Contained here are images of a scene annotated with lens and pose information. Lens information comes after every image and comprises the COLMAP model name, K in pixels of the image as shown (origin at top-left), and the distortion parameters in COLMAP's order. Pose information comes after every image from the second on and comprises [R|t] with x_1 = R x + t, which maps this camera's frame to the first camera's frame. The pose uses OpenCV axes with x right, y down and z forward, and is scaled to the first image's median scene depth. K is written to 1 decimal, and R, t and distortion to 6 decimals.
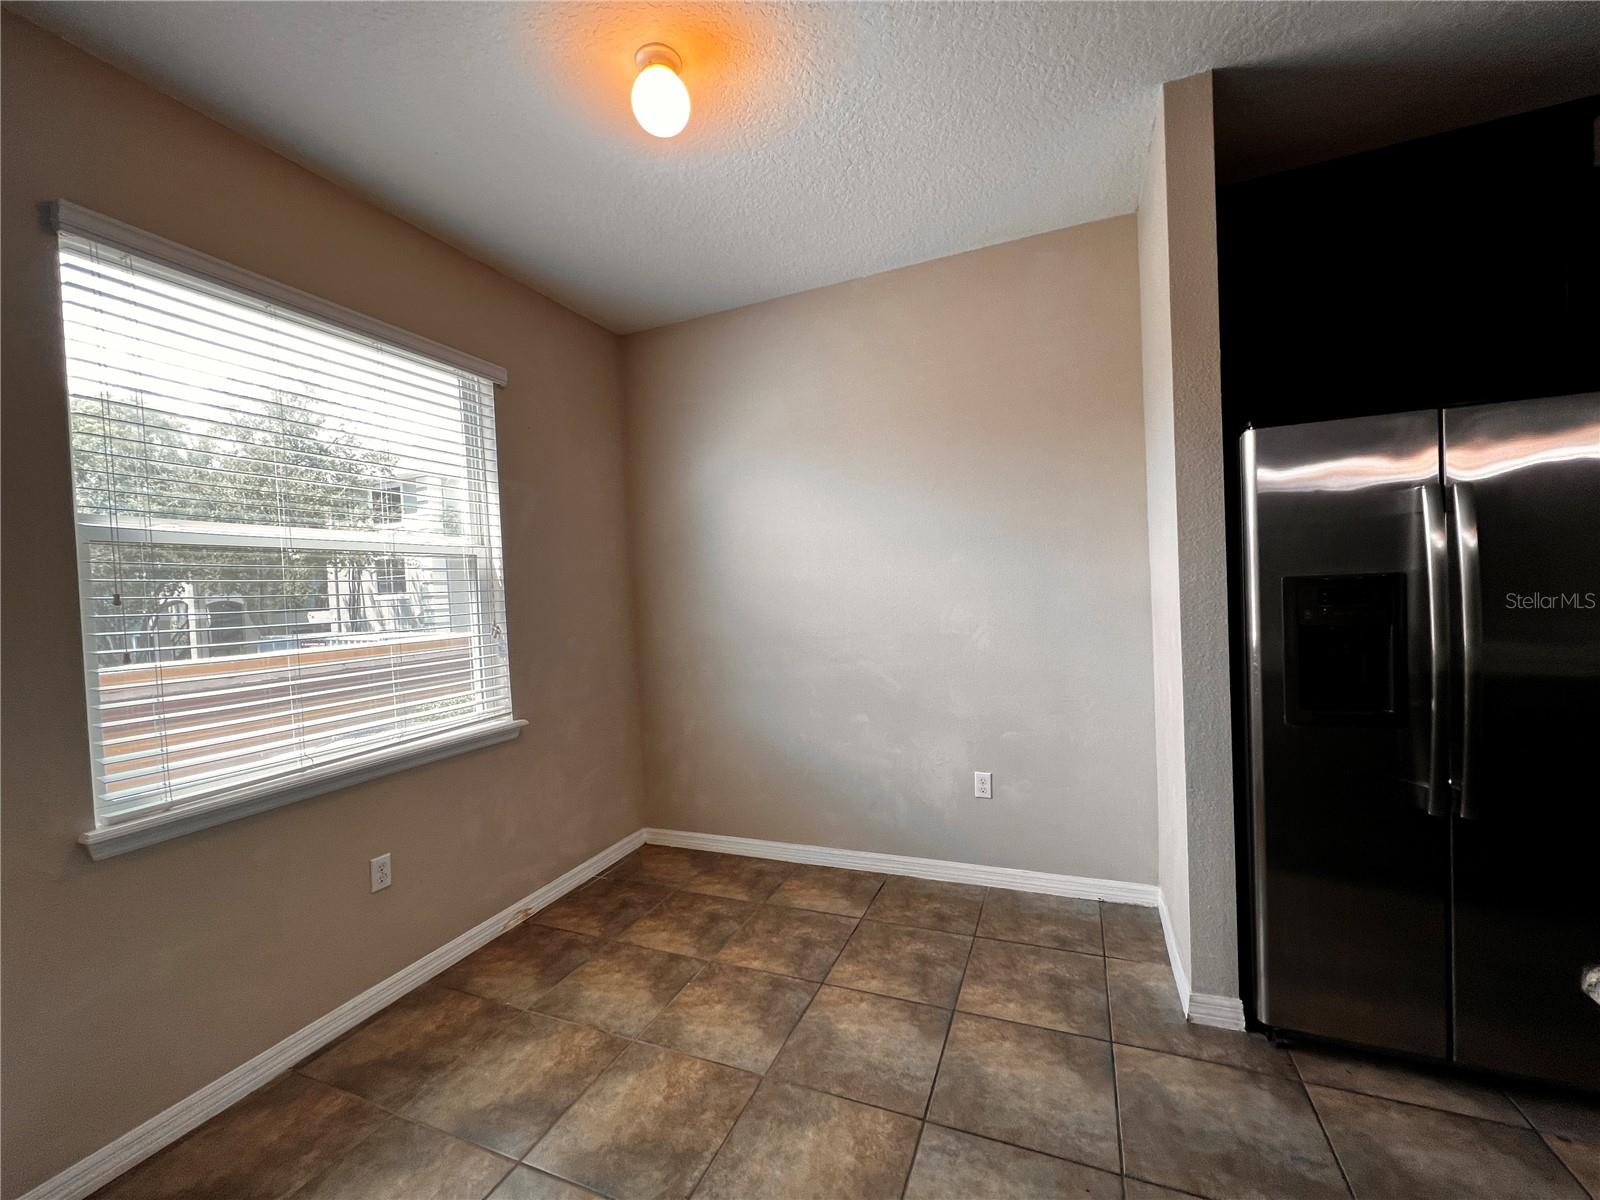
lens RADIAL K [[645.2, 0, 805.9], [0, 645.2, 602.4], [0, 0, 1]] dist [-0.000015, 0.000624]
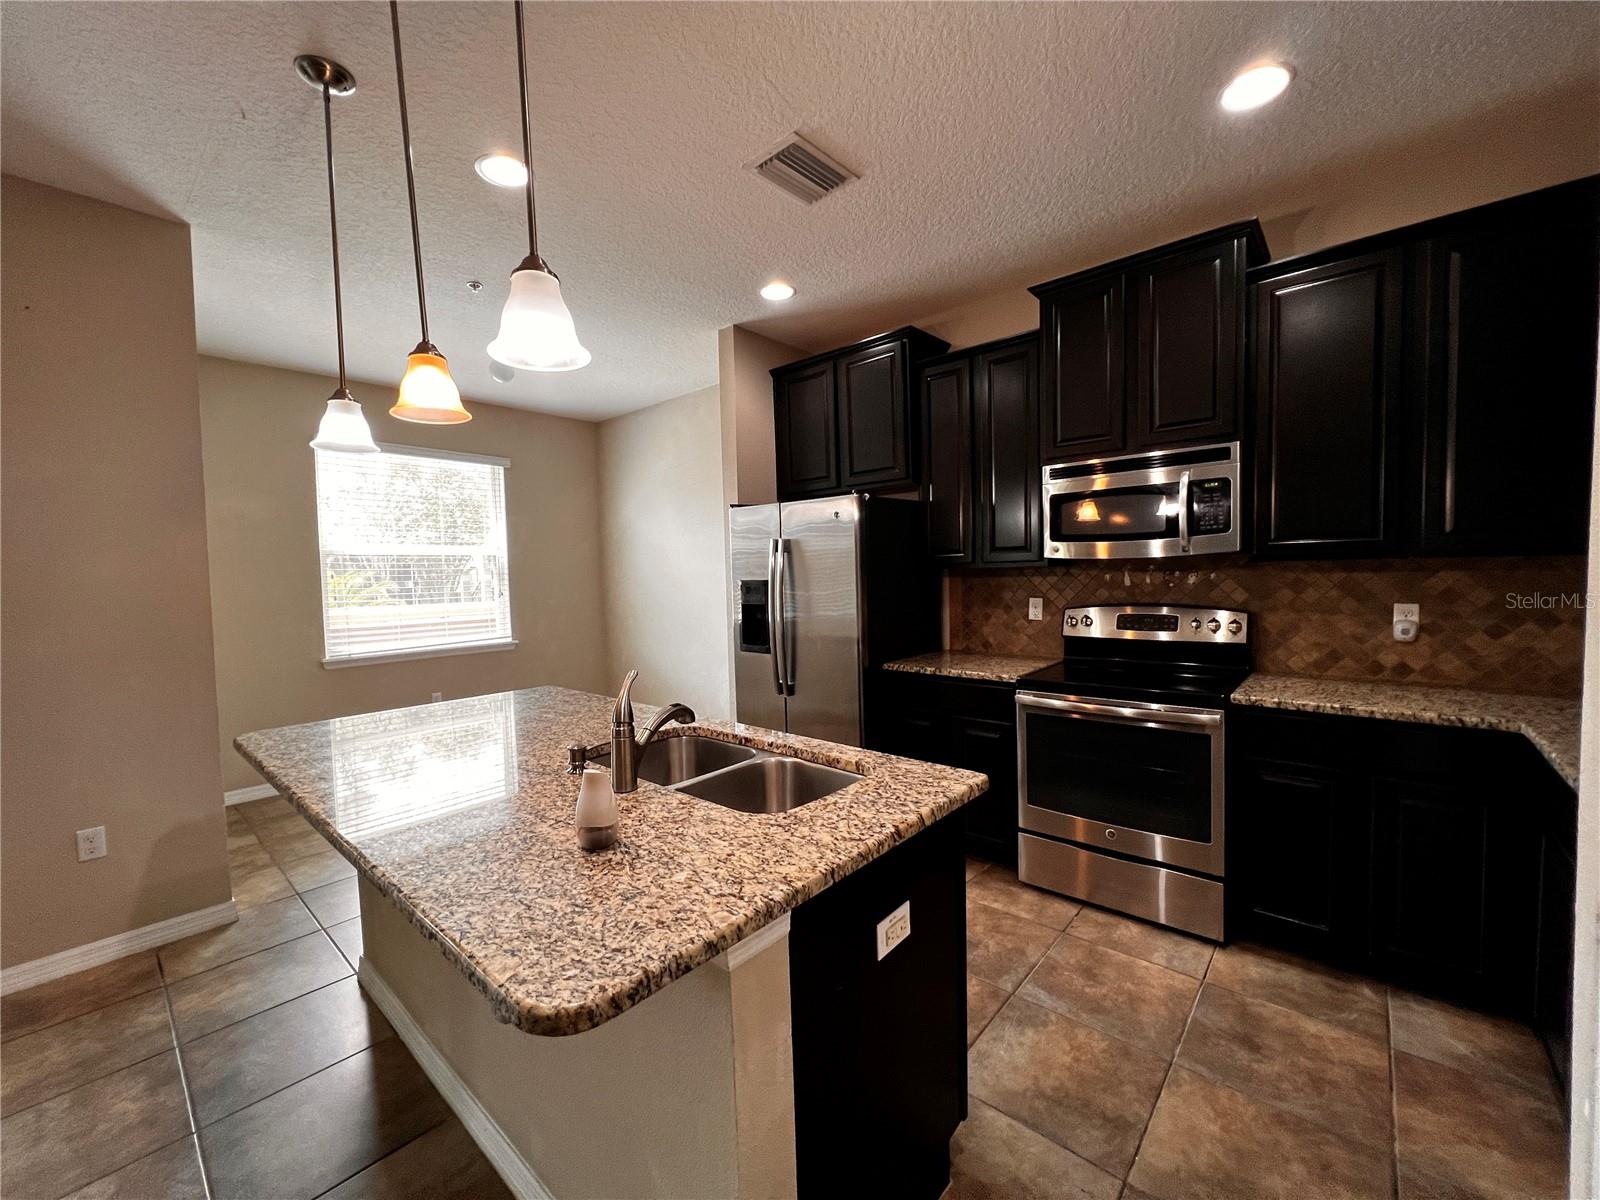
lens RADIAL K [[645.2, 0, 805.9], [0, 645.2, 602.4], [0, 0, 1]] dist [-0.000015, 0.000624]
pose [[0.949297, 0.034954, -0.312432, 1.001277], [-0.023639, 0.998923, 0.039934, -0.031703], [0.313491, -0.030524, 0.949100, -0.575773]]
